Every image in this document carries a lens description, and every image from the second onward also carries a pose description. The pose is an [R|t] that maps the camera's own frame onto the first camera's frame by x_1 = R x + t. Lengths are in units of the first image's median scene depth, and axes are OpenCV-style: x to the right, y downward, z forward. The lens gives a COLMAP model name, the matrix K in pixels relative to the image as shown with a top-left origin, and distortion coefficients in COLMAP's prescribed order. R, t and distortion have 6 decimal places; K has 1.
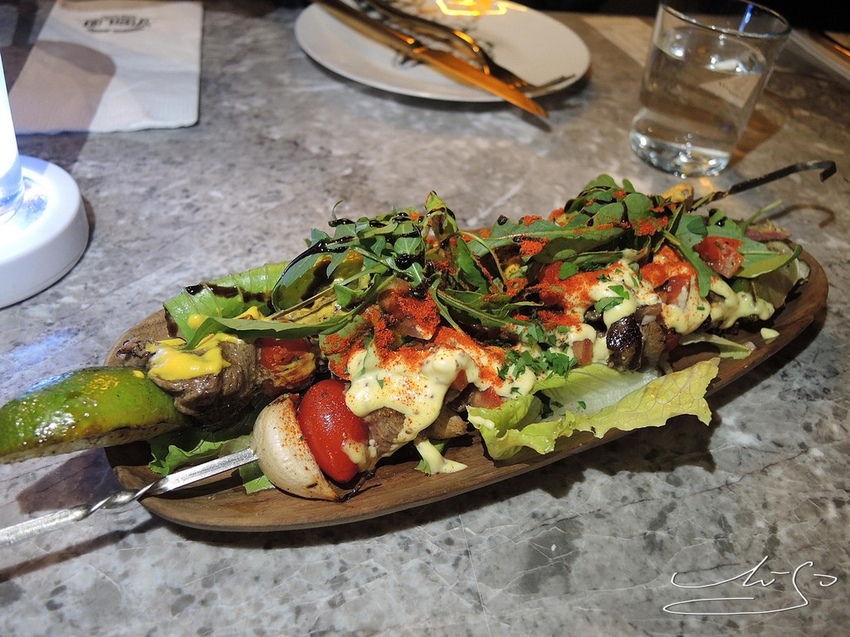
lens RADIAL K [[775.8, 0, 425.0], [0, 775.8, 318.5], [0, 0, 1]] dist [-0.011871, -0.119438]
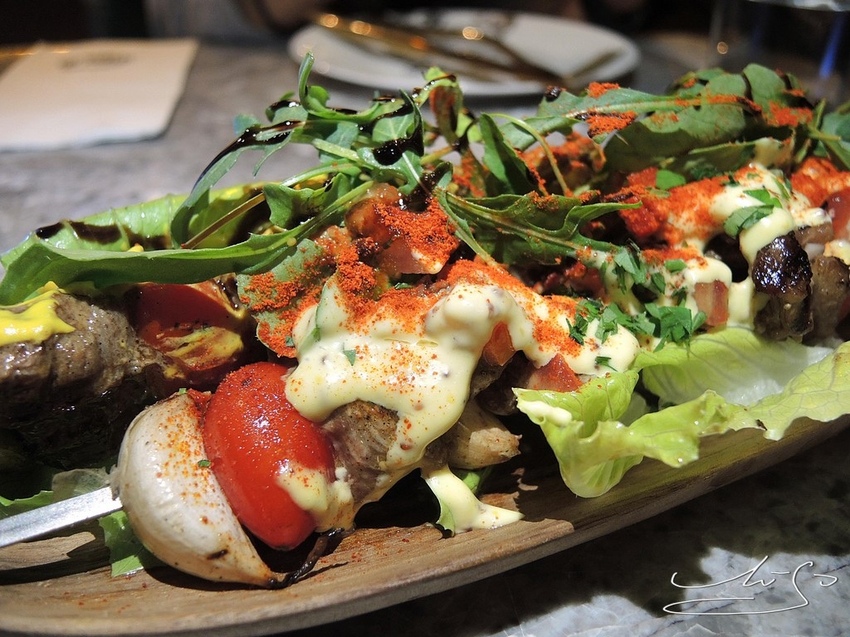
lens RADIAL K [[742.4, 0, 425.0], [0, 742.4, 318.5], [0, 0, 1]] dist [-0.070774, -0.001236]
pose [[0.996410, -0.059881, -0.059842, 0.024069], [0.049377, 0.985266, -0.163746, 0.131616], [0.068766, 0.160203, 0.984686, 0.453235]]
